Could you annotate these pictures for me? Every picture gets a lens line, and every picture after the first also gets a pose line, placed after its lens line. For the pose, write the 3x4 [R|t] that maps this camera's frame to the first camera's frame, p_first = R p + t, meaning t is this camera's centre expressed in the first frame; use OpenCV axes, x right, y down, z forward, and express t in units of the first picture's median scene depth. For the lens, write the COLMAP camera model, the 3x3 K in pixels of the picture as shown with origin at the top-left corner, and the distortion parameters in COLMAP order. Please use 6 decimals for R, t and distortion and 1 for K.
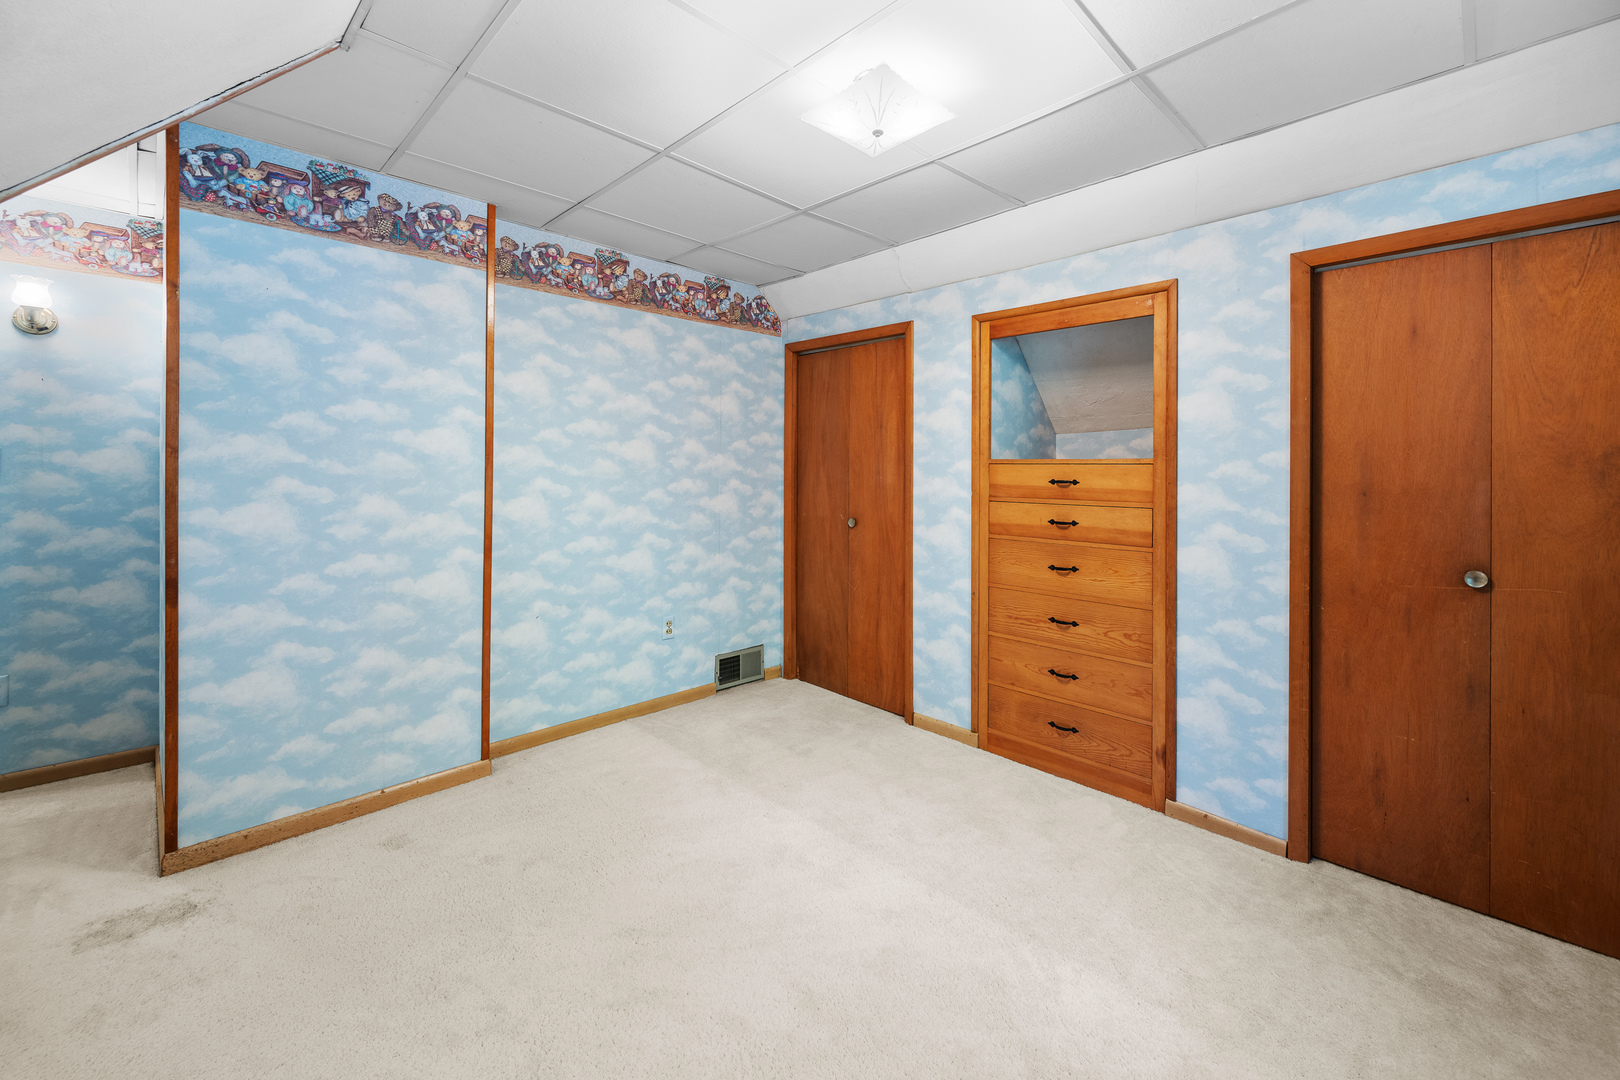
lens RADIAL K [[656.9, 0, 808.9], [0, 656.9, 477.4], [0, 0, 1]] dist [-0.001605, -0.000174]
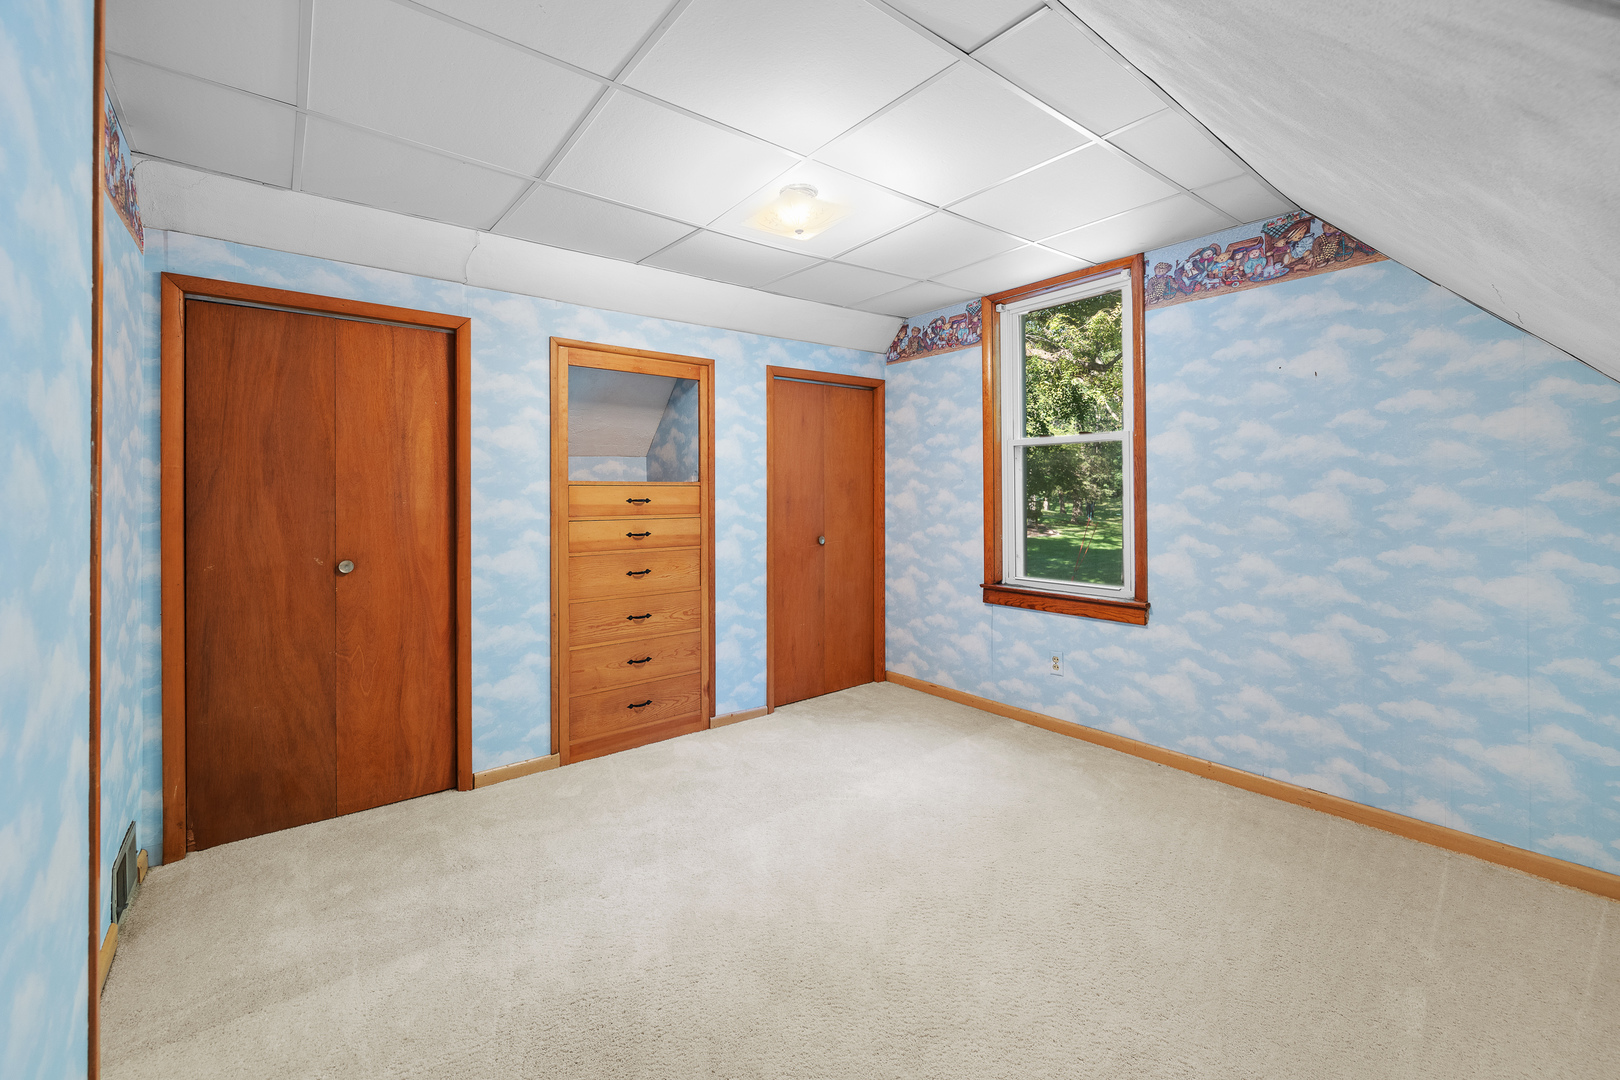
lens RADIAL K [[659.1, 0, 812.4], [0, 659.1, 492.1], [0, 0, 1]] dist [0.001882, 0.000371]
pose [[0.102918, -0.010757, 0.994632, -0.747336], [0.014771, 0.999848, 0.009285, -0.014482], [-0.994580, 0.013736, 0.103061, 0.533673]]
